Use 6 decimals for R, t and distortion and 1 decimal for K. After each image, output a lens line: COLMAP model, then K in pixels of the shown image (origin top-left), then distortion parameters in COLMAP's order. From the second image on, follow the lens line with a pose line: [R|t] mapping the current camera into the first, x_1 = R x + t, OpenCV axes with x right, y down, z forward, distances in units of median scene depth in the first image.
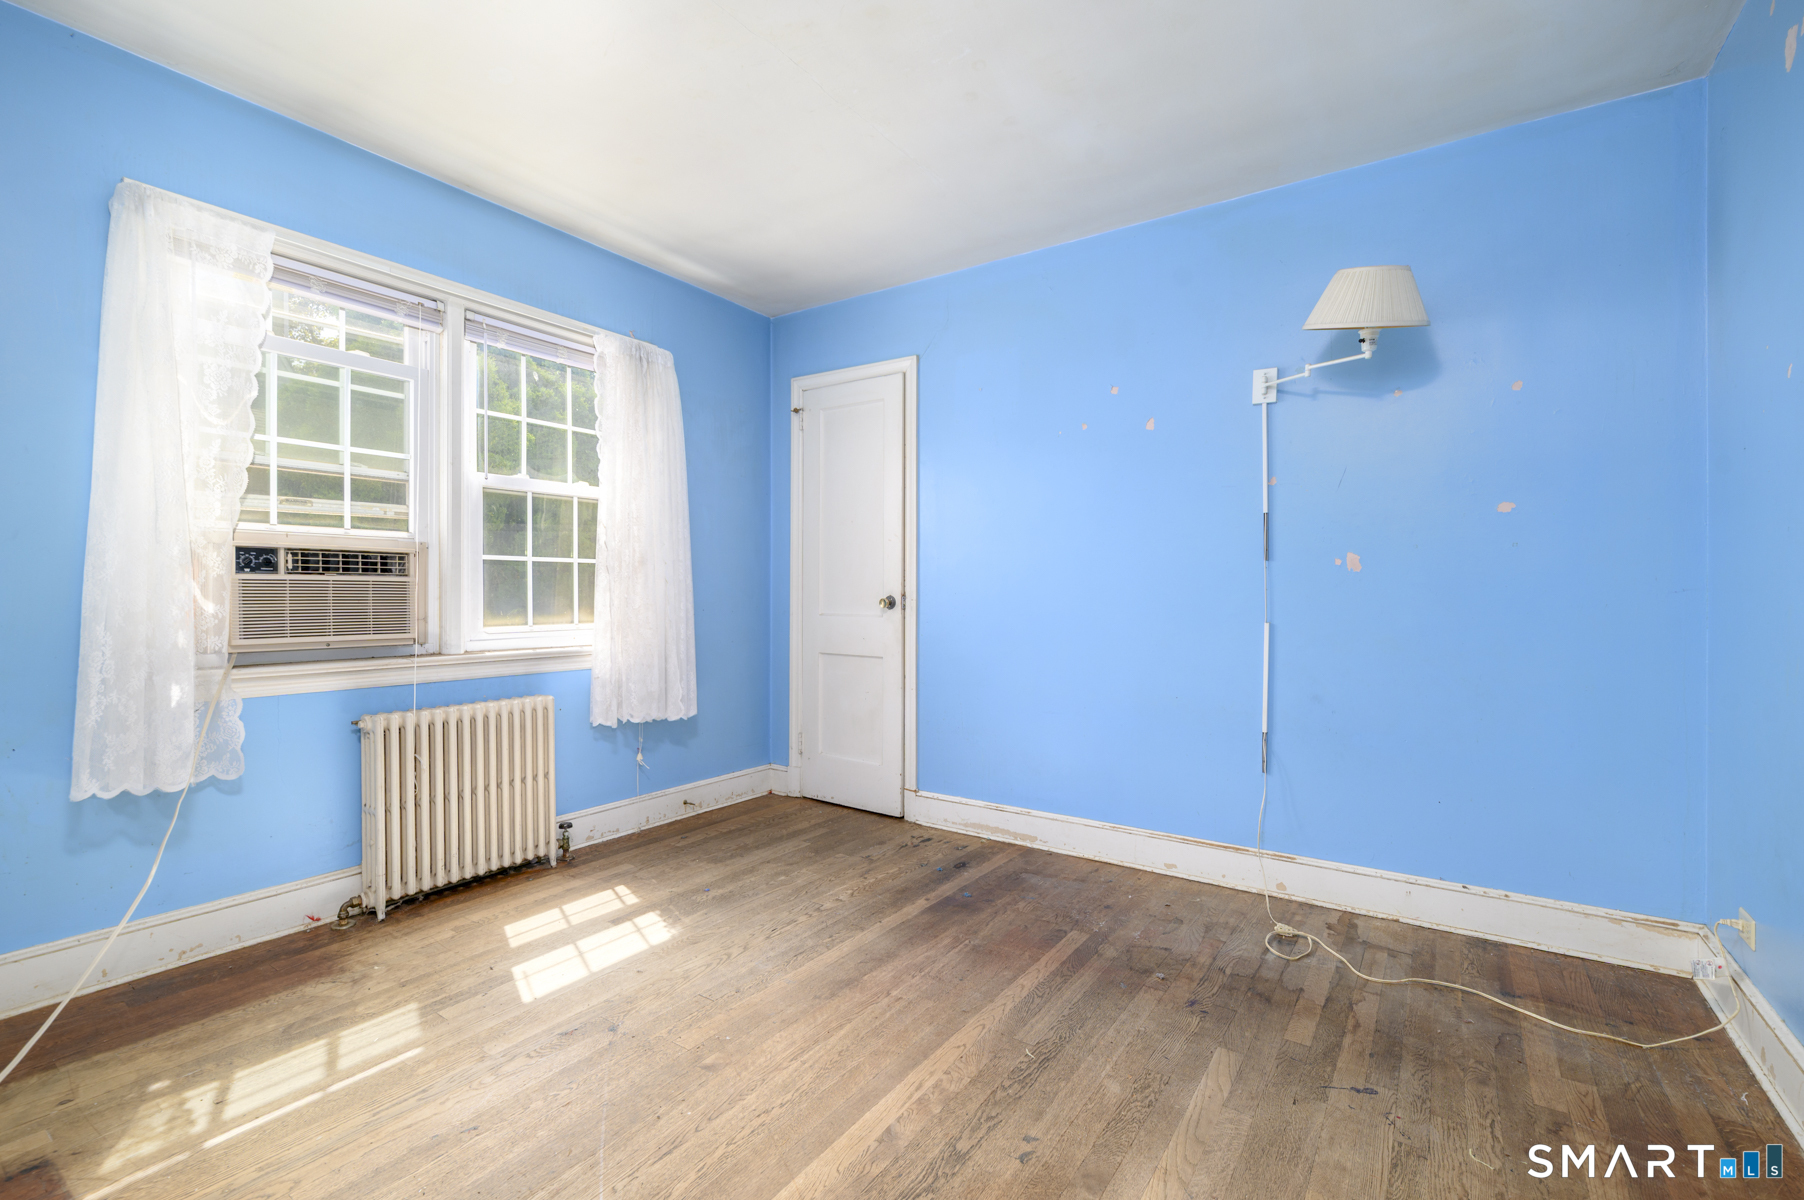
lens RADIAL K [[785.2, 0, 901.3], [0, 785.2, 596.0], [0, 0, 1]] dist [0.001812, 0.000301]
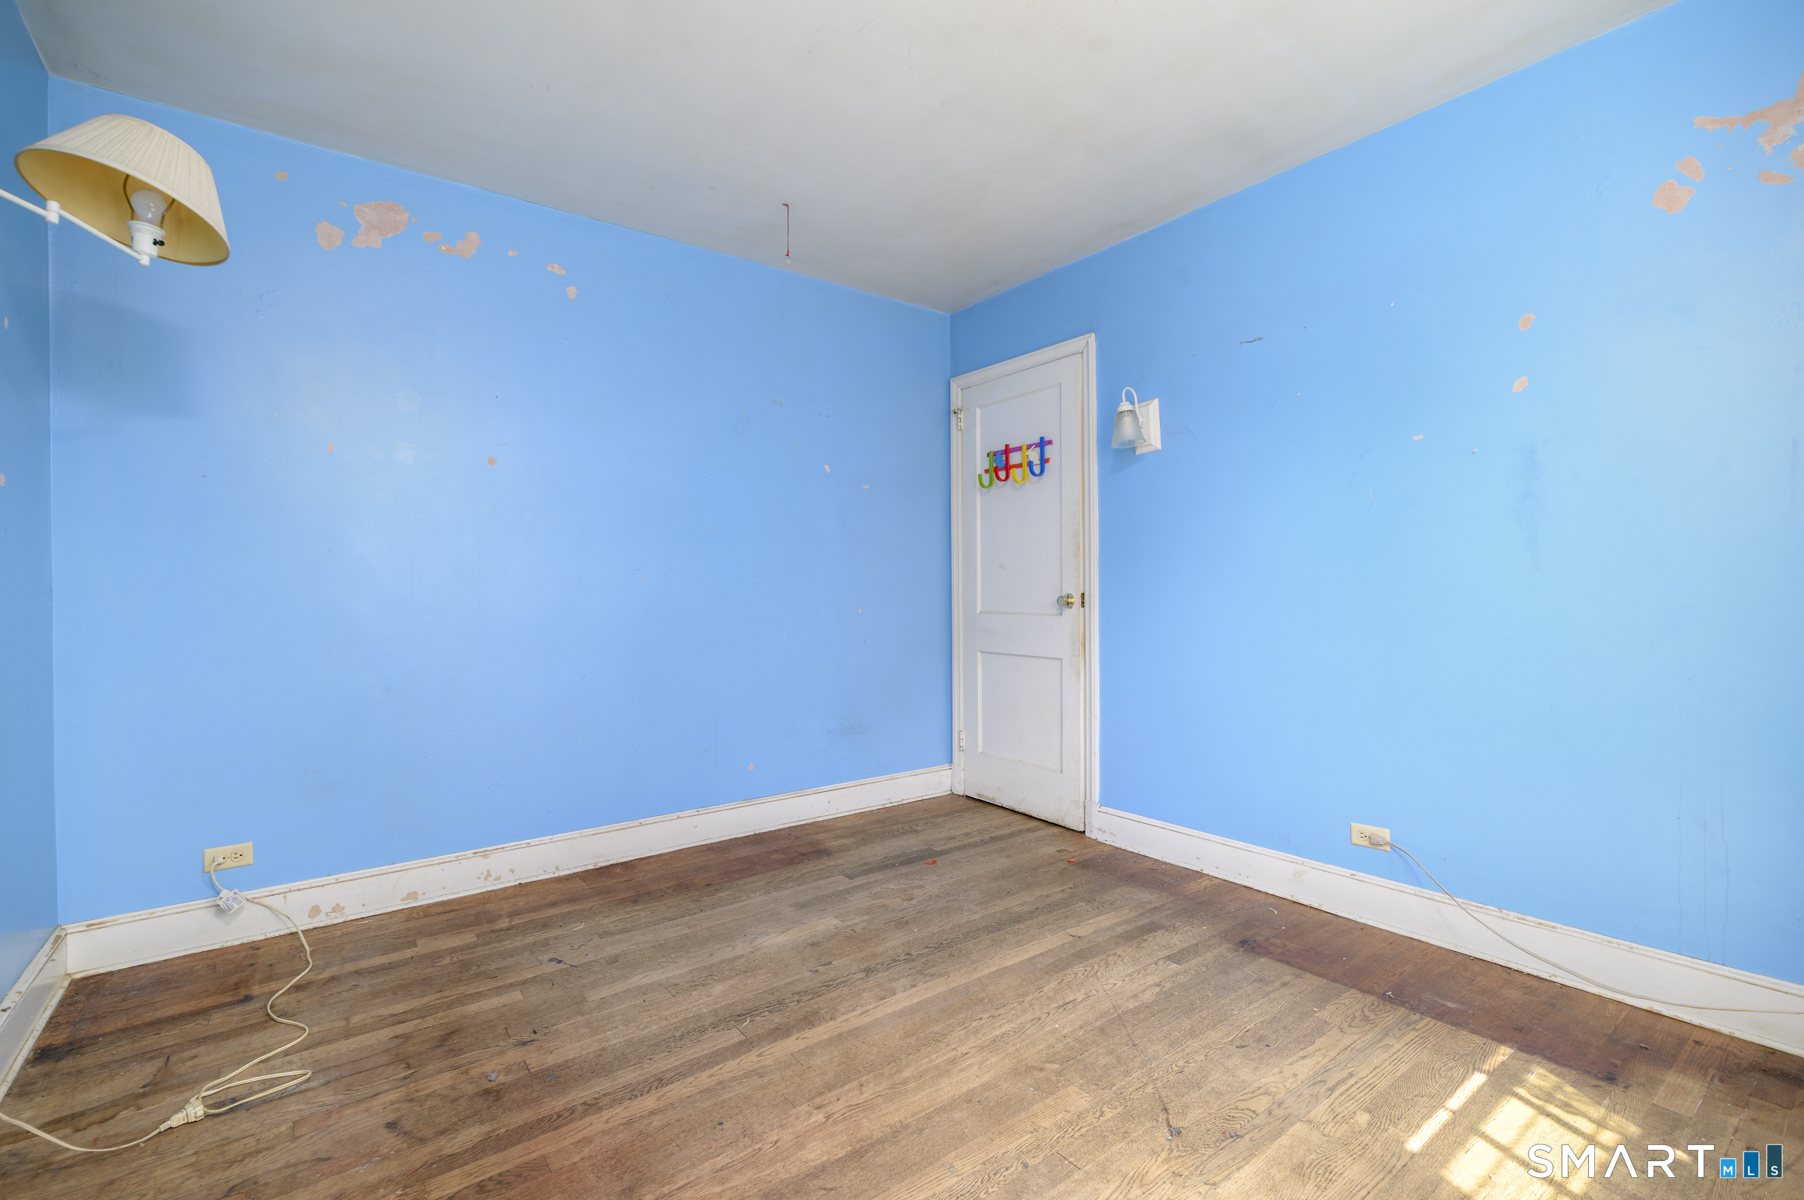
lens RADIAL K [[785.2, 0, 901.3], [0, 785.2, 596.0], [0, 0, 1]] dist [0.001812, 0.000301]
pose [[-0.949647, 0.001341, 0.313317, -0.369937], [0.004572, 0.999944, 0.009579, -0.006646], [-0.313287, 0.010529, -0.949600, 1.941852]]
